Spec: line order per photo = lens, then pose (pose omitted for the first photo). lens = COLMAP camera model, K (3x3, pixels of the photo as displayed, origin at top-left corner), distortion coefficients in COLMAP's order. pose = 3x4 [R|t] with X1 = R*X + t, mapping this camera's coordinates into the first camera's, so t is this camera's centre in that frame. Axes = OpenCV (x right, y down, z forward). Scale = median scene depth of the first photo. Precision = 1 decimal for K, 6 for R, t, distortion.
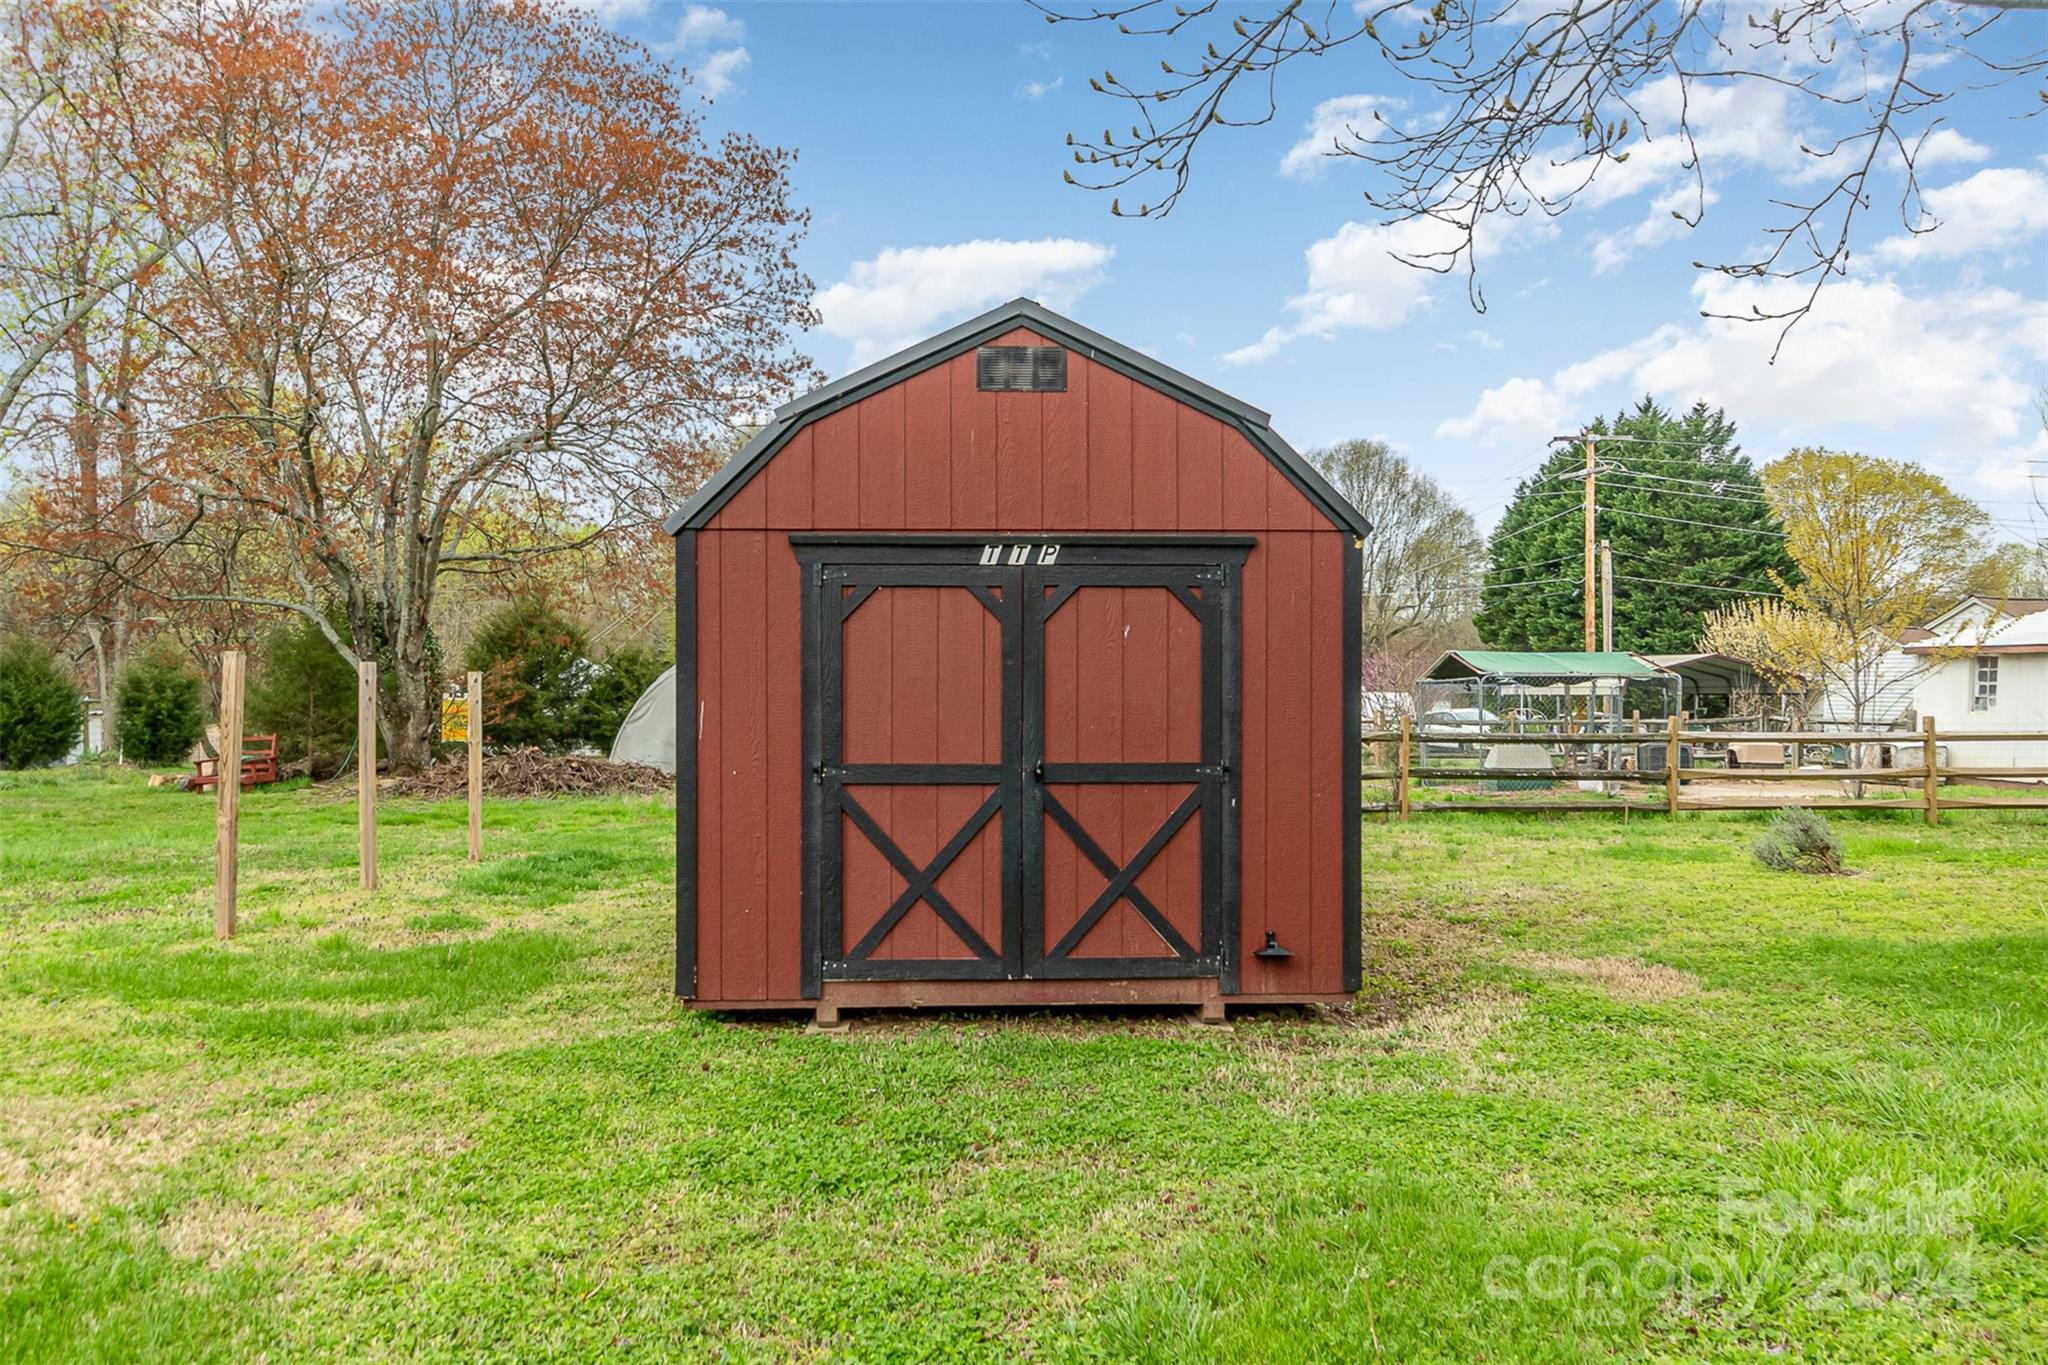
lens RADIAL K [[1478.2, 0, 1028.7], [0, 1478.2, 686.2], [0, 0, 1]] dist [0.000193, 0.000282]
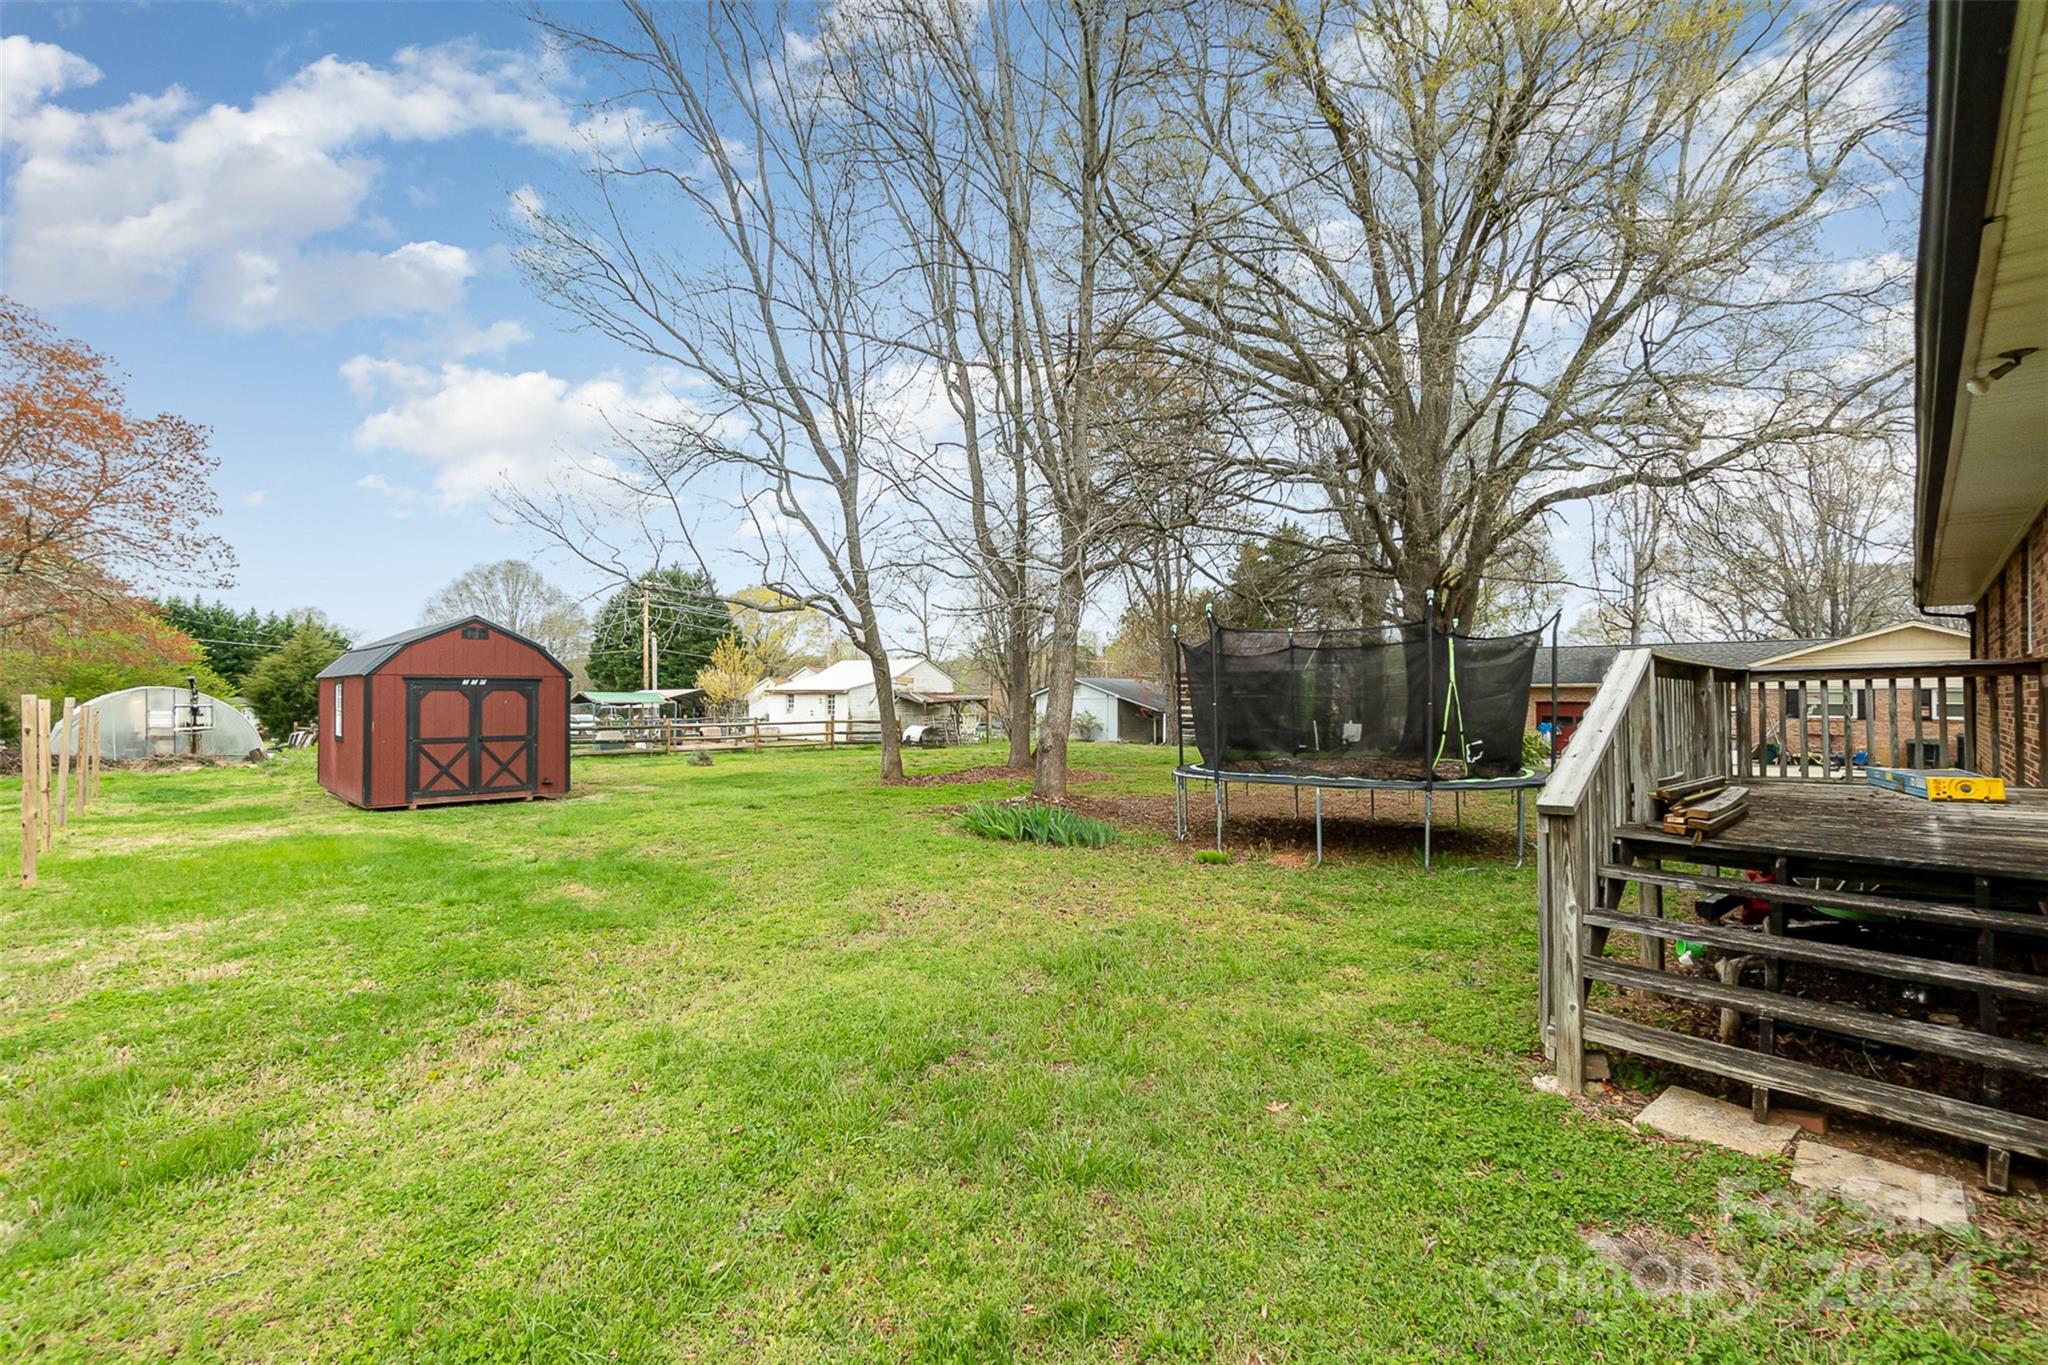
lens RADIAL K [[878.9, 0, 1024.0], [0, 878.9, 682.5], [0, 0, 1]] dist [-0.000374, -0.000216]
pose [[0.723816, 0.008242, 0.689944, -0.302757], [0.003302, 0.999876, -0.015409, -0.026571], [-0.689985, 0.013431, 0.723699, -0.901602]]
